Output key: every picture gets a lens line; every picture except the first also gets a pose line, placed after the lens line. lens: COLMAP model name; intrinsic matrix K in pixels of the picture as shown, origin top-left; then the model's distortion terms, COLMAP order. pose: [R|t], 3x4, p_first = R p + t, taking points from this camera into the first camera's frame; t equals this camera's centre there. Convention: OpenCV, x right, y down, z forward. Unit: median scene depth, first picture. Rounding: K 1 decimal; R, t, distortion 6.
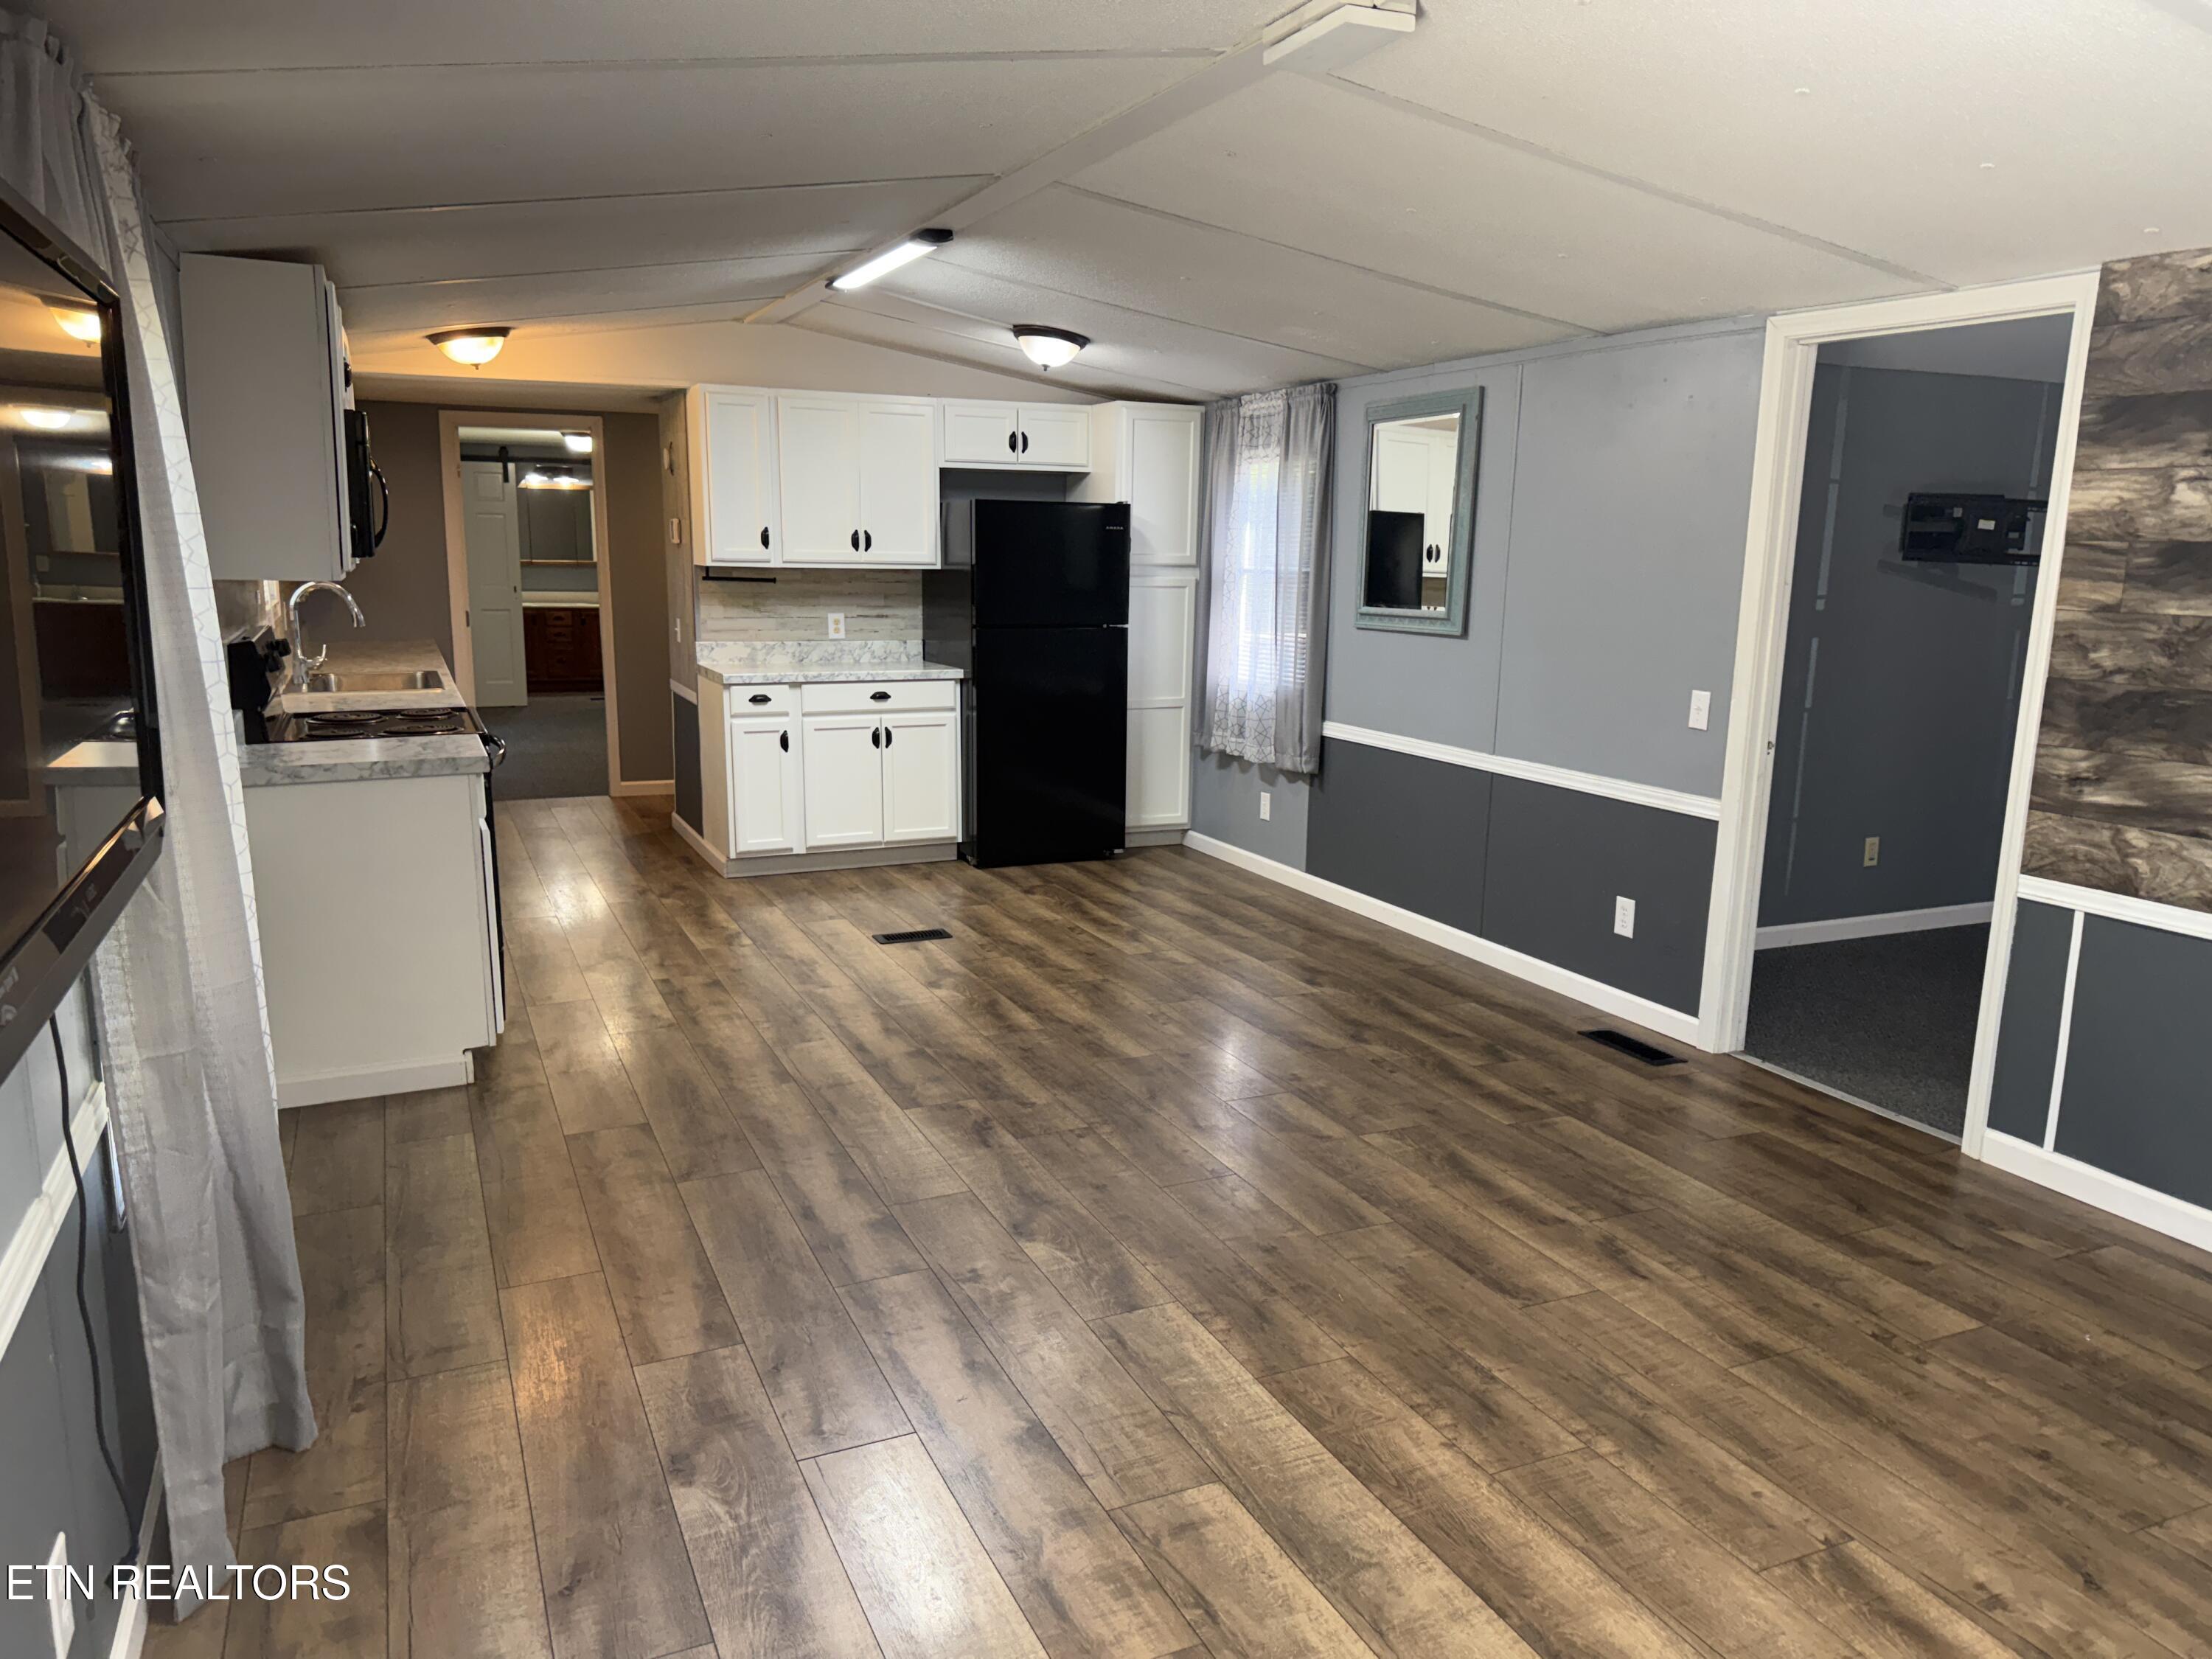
lens RADIAL K [[1549.1, 0, 1121.3], [0, 1549.1, 812.0], [0, 0, 1]] dist [0.010160, -0.002657]
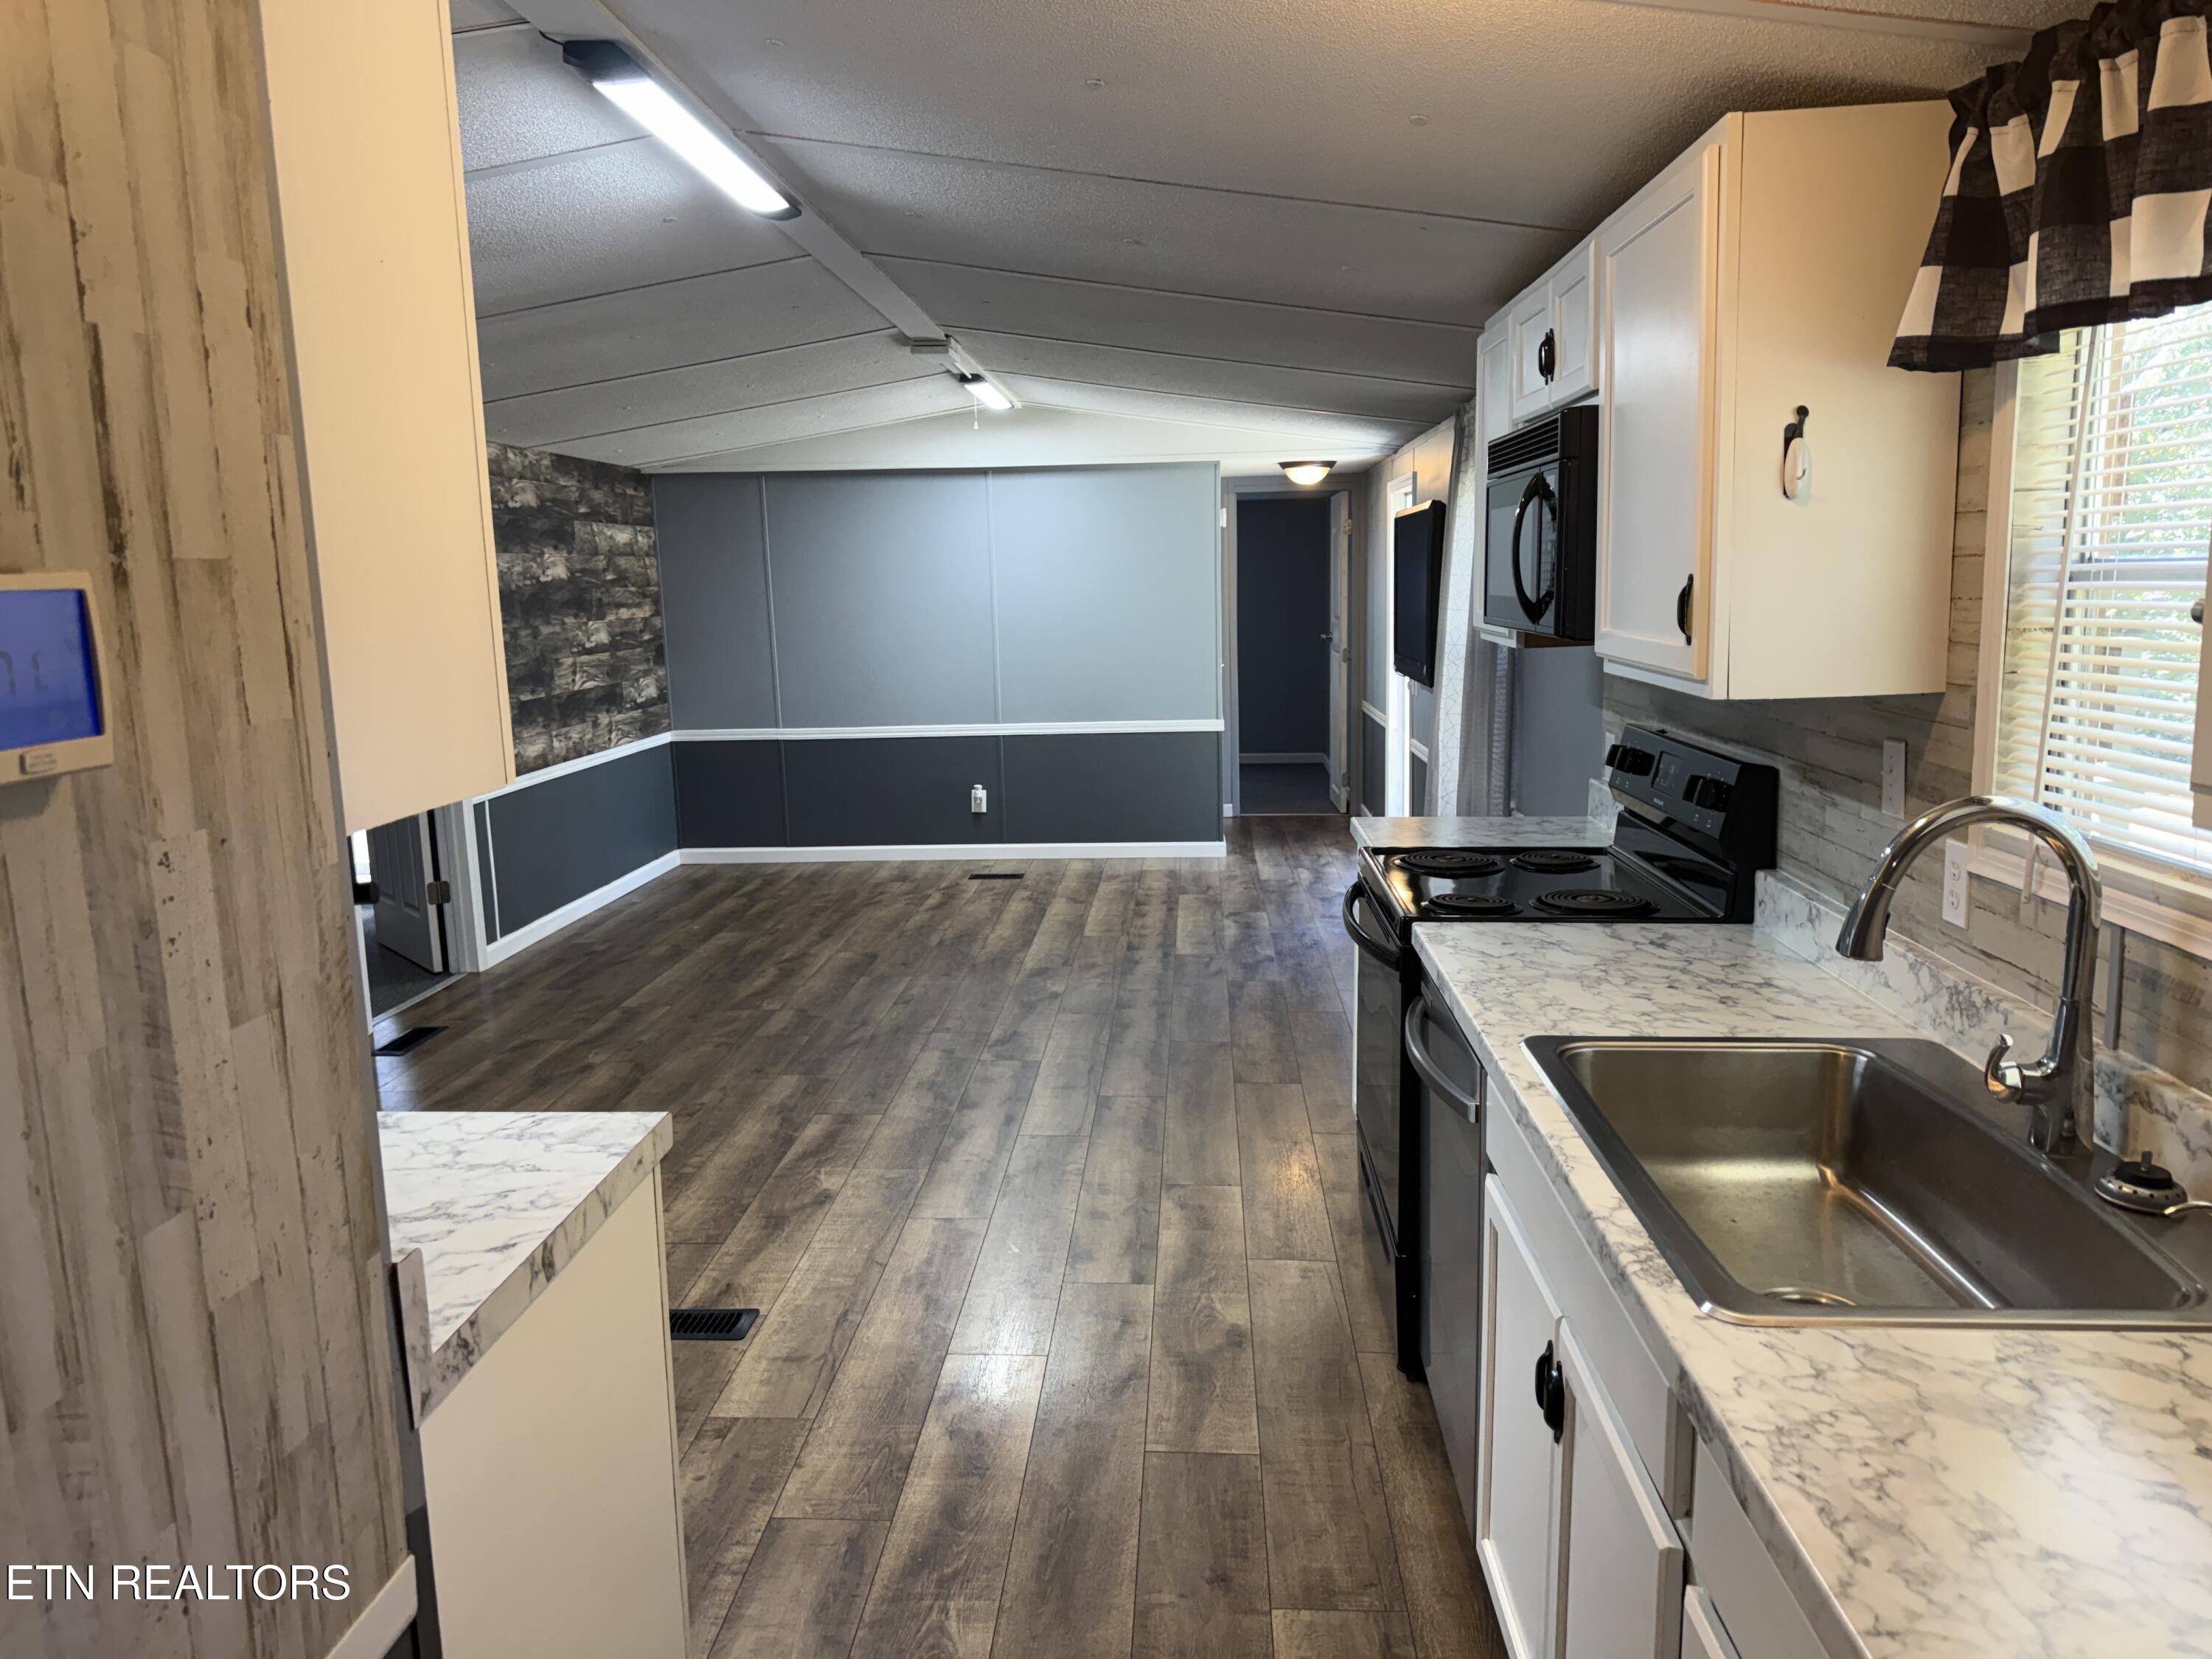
lens RADIAL K [[1549.1, 0, 1114.5], [0, 1549.1, 840.3], [0, 0, 1]] dist [0.010160, -0.002657]
pose [[-0.884566, -0.085797, 0.458457, -0.683586], [0.075025, 0.943962, 0.321412, -0.335244], [-0.460342, 0.318706, -0.828560, 1.784805]]
